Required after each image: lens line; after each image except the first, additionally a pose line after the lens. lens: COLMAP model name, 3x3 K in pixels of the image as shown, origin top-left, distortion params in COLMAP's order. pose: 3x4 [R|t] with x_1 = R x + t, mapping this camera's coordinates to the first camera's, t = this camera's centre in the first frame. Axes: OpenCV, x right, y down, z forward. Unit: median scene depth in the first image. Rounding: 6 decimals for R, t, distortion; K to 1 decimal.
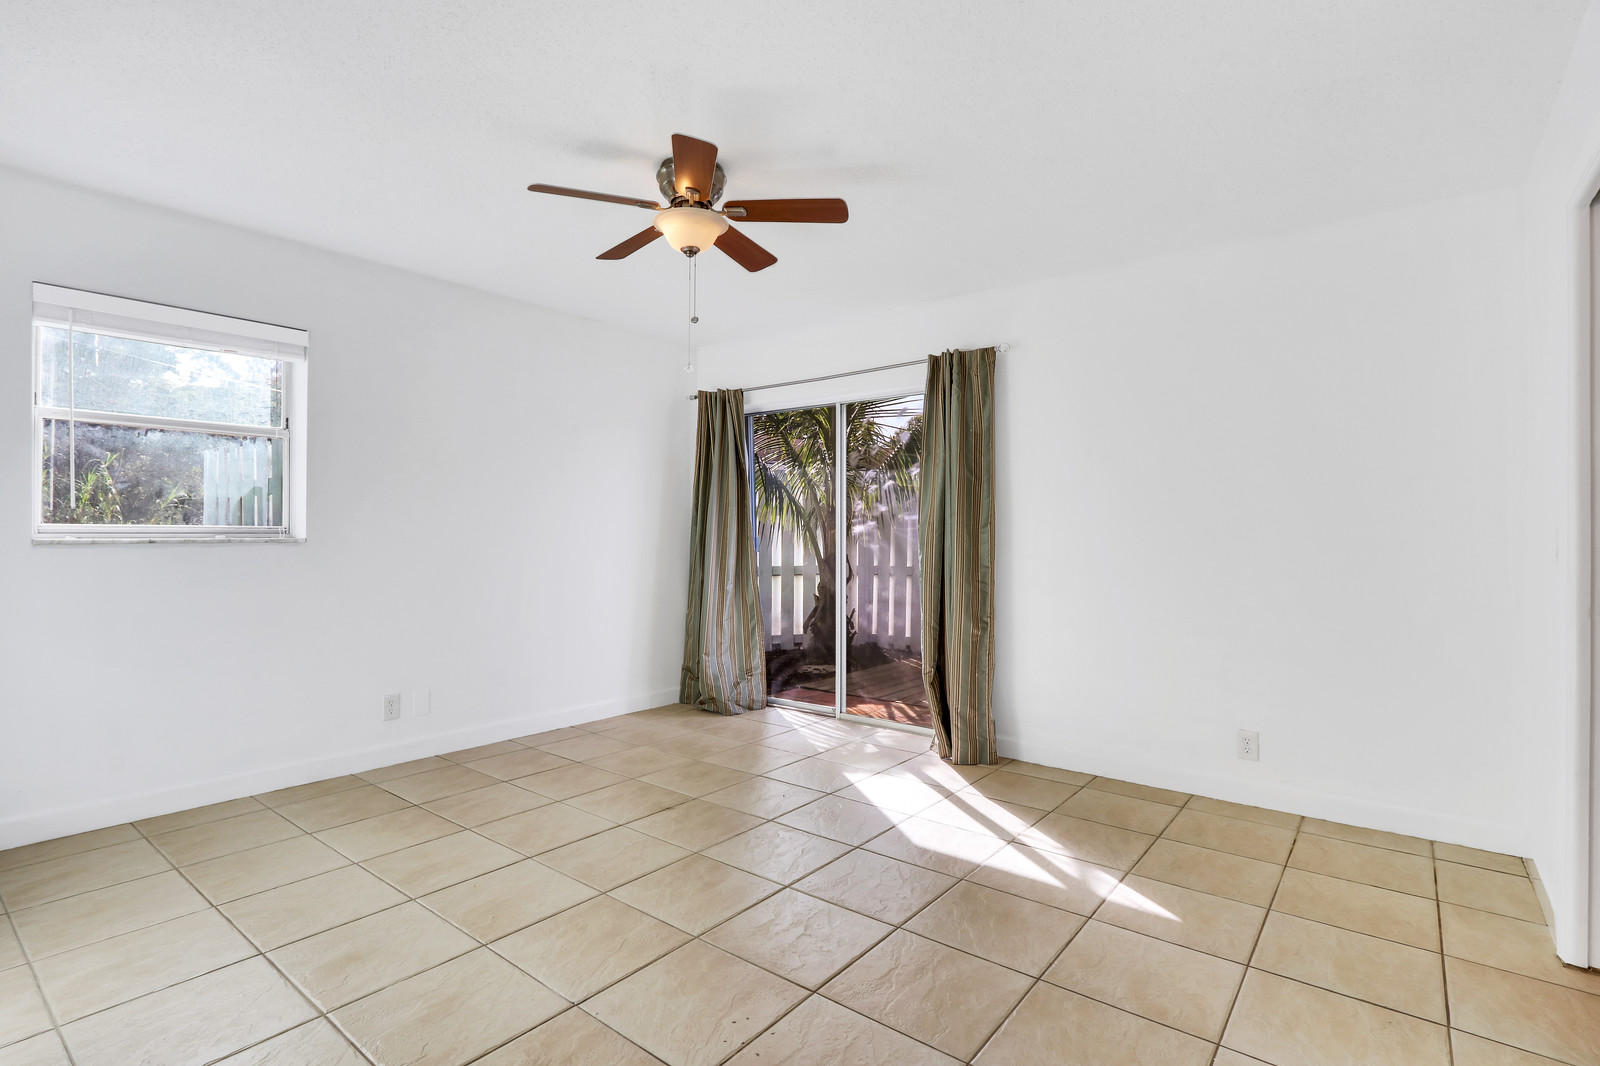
lens RADIAL K [[775.8, 0, 790.2], [0, 775.8, 536.5], [0, 0, 1]] dist [-0.013244, 0.001500]
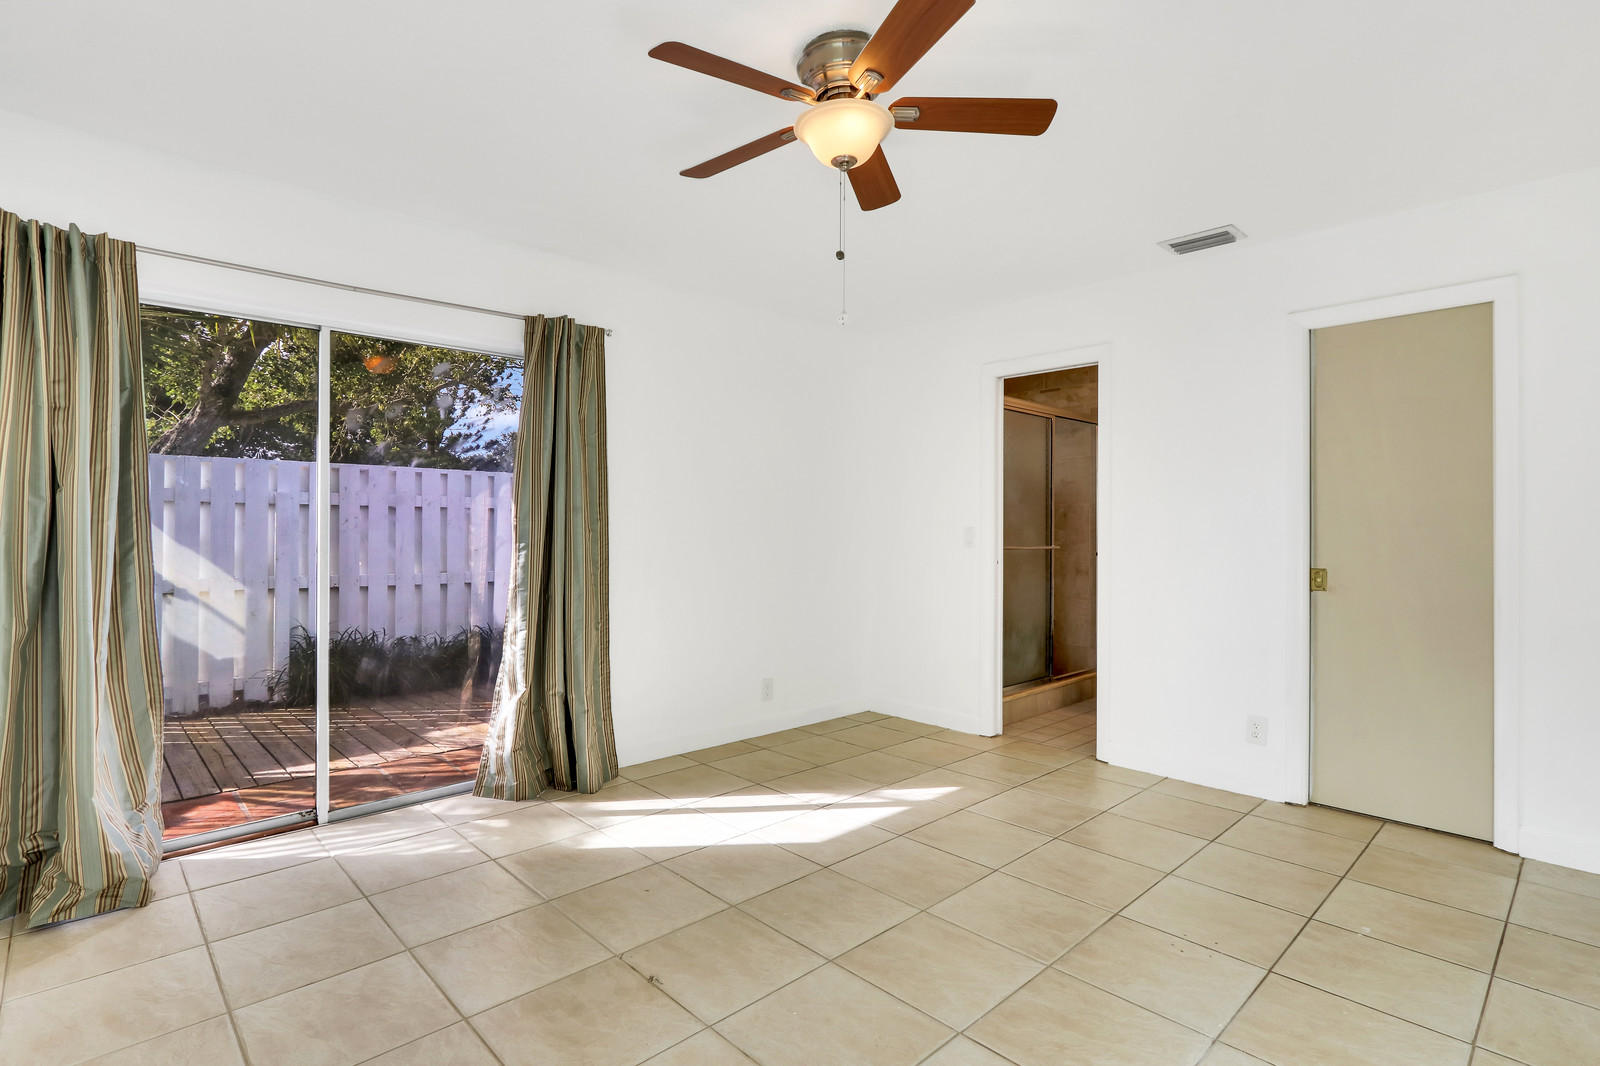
lens RADIAL K [[775.8, 0, 792.1], [0, 775.8, 531.3], [0, 0, 1]] dist [-0.013244, 0.001500]
pose [[0.131705, -0.002949, 0.991285, -0.688446], [-0.005950, 0.999975, 0.003765, -0.003492], [-0.991271, -0.006394, 0.131684, 0.756994]]
